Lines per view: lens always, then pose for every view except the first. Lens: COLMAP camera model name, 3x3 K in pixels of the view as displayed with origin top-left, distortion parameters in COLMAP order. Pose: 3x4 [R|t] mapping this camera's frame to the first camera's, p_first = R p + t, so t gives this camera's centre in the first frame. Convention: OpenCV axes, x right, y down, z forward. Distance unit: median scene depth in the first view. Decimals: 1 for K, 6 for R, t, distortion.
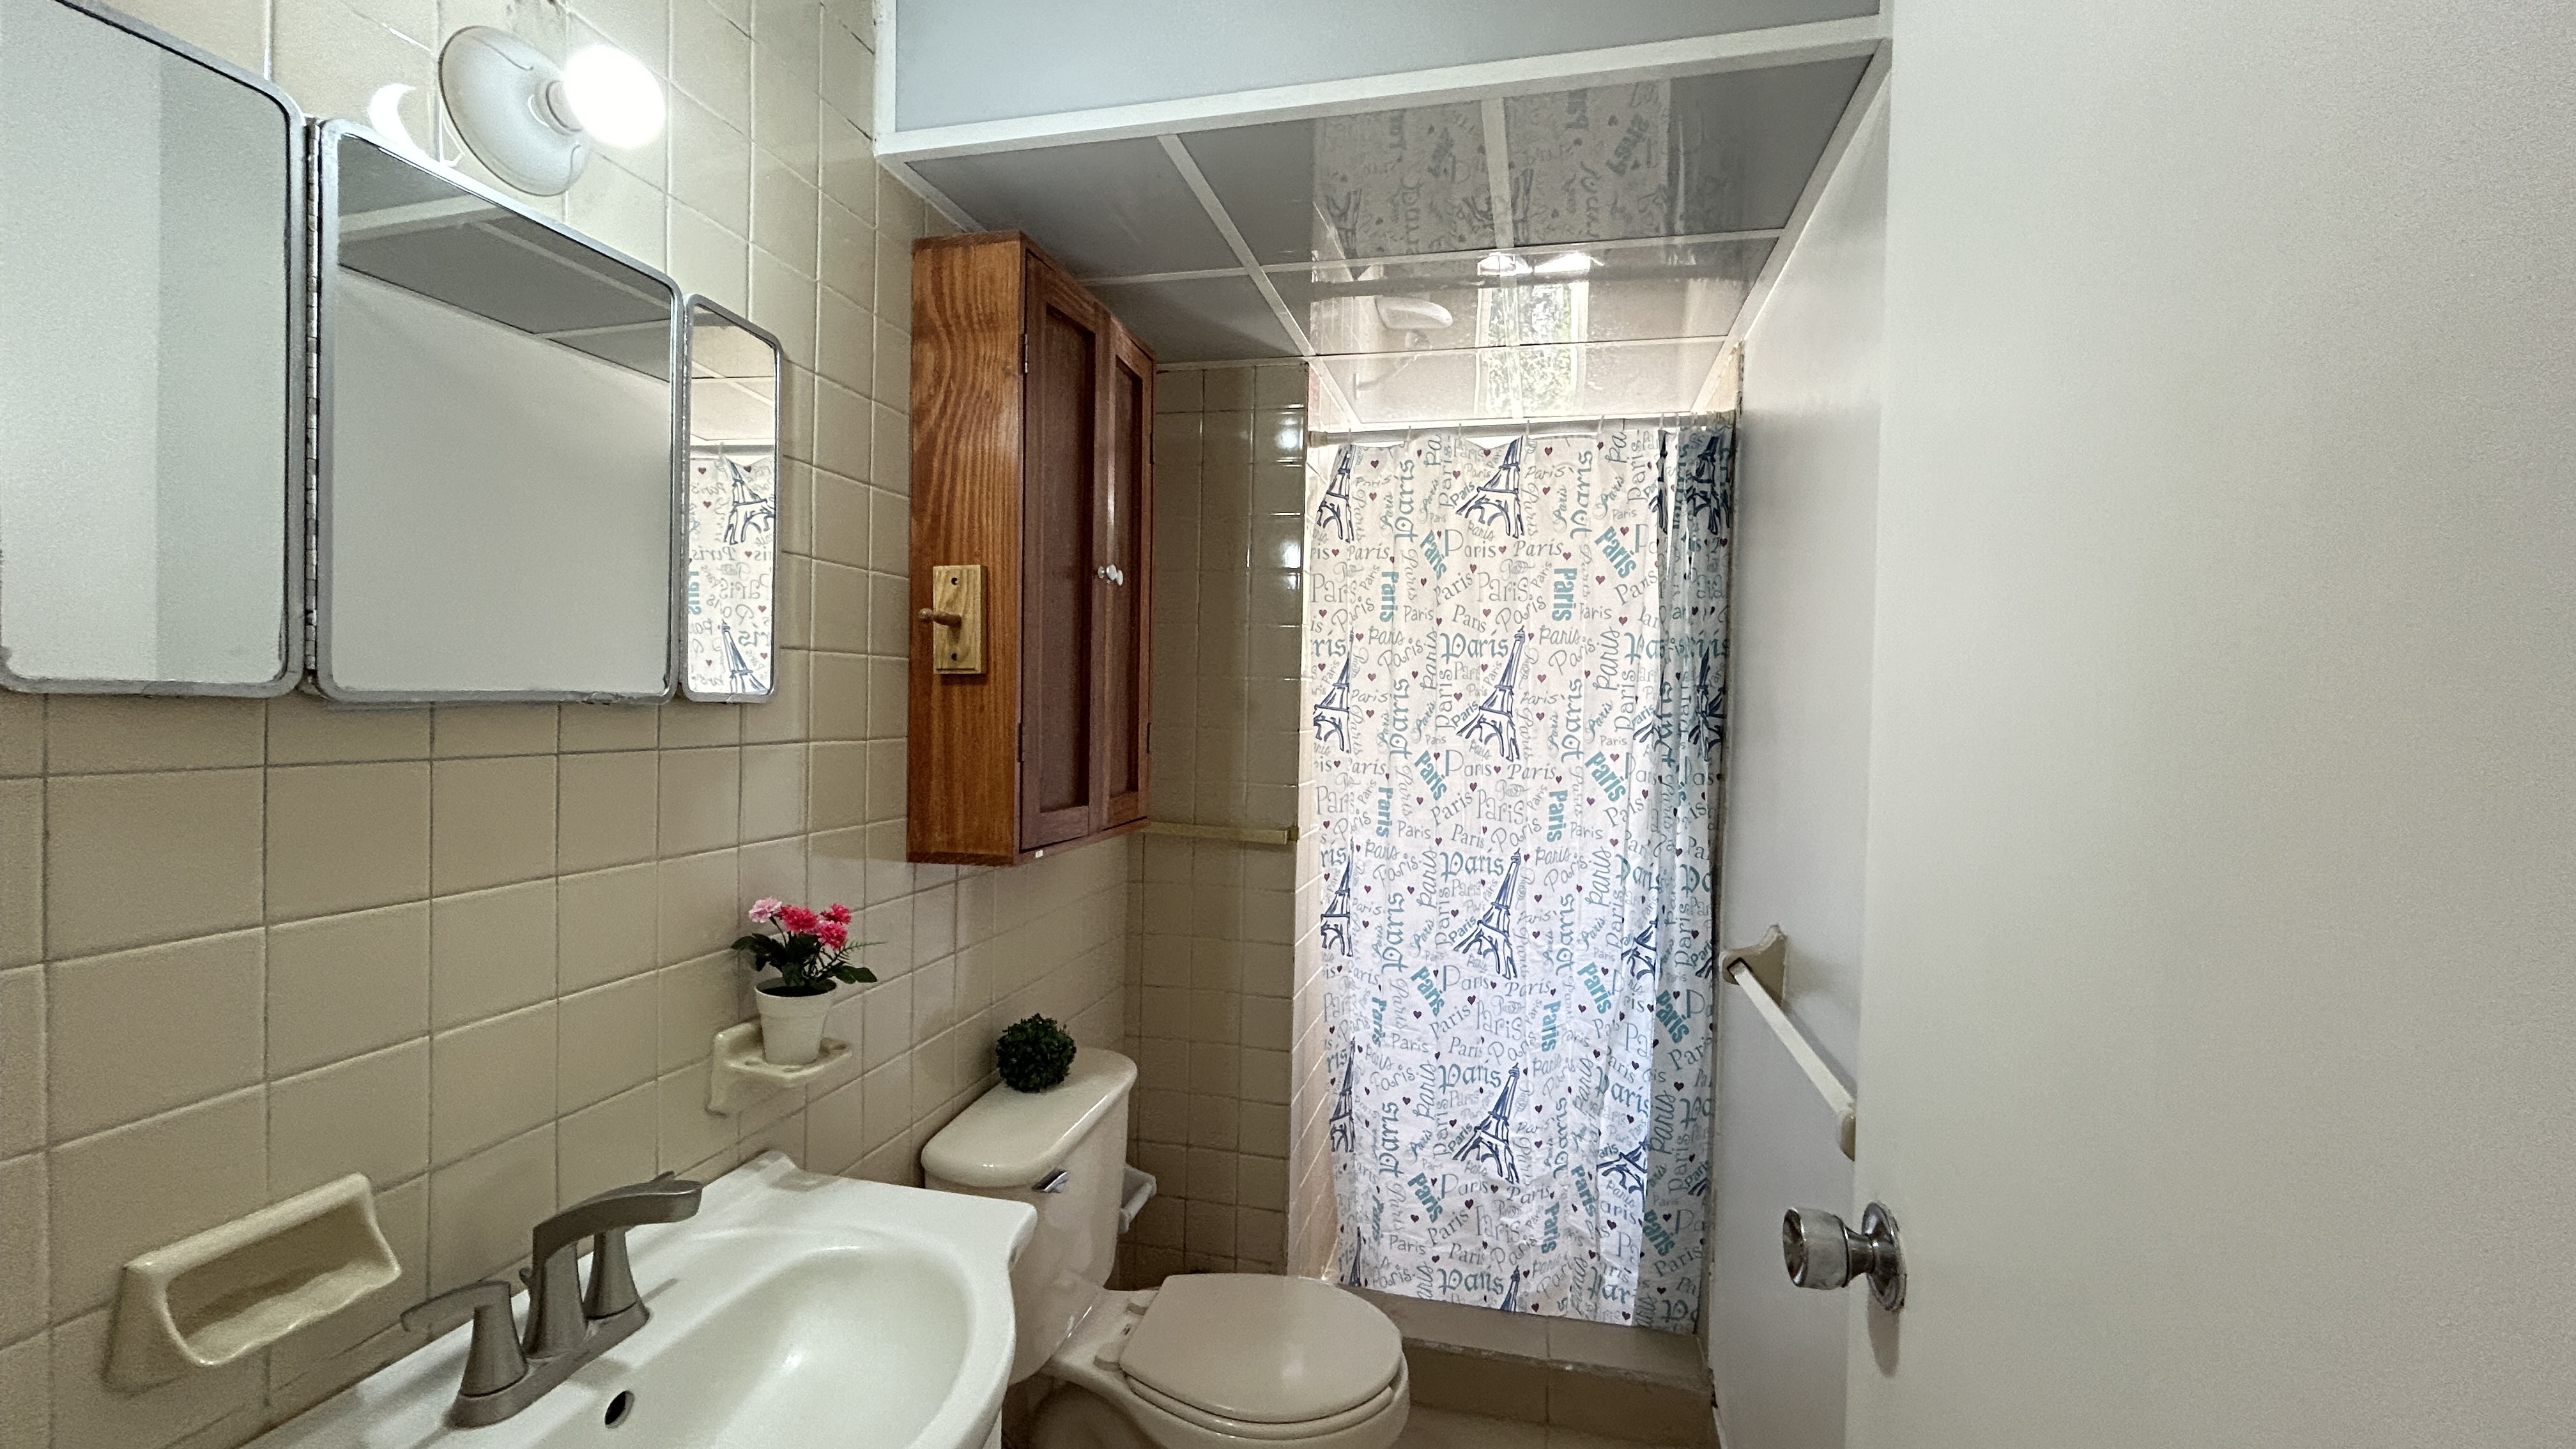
lens RADIAL K [[1052.9, 0, 1288.0], [0, 1052.9, 724.5], [0, 0, 1]] dist [0.019971, -0.024310]
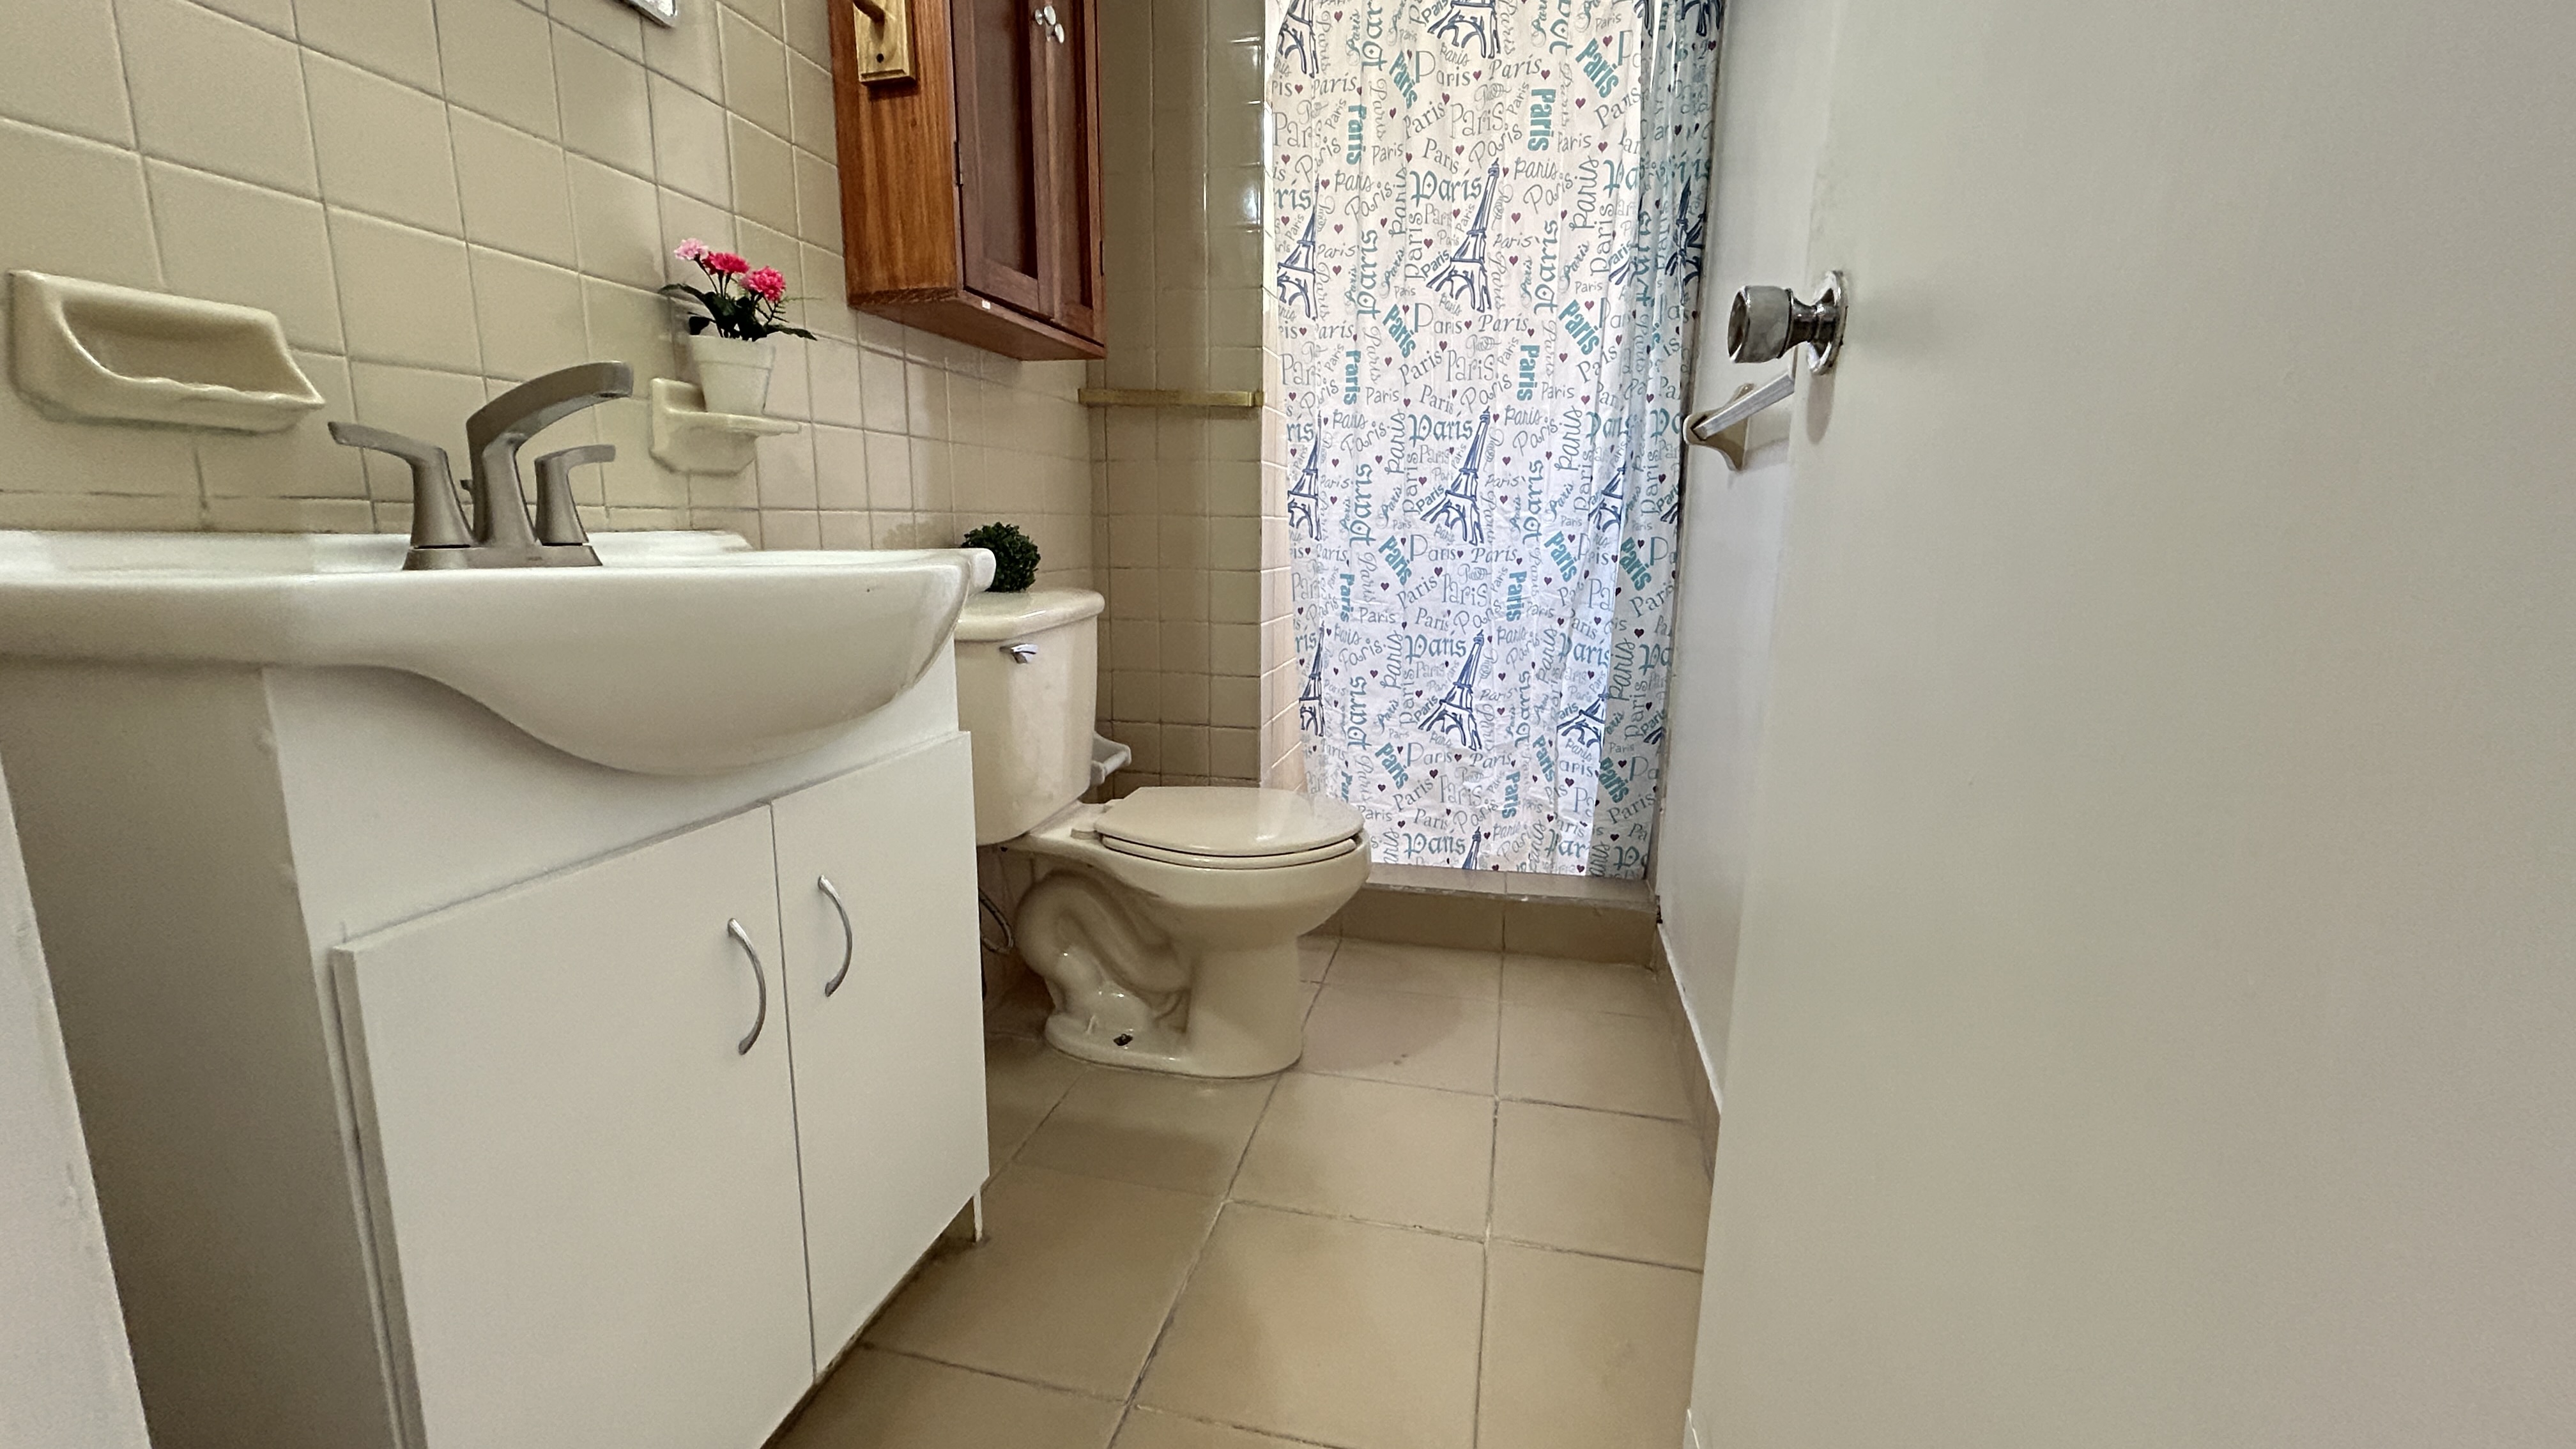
lens RADIAL K [[1052.9, 0, 1288.0], [0, 1052.9, 724.5], [0, 0, 1]] dist [0.019971, -0.024310]
pose [[0.999744, -0.015170, 0.016782, 0.011957], [0.012220, 0.986434, 0.163701, 0.249028], [-0.019038, -0.163454, 0.986367, -0.012726]]
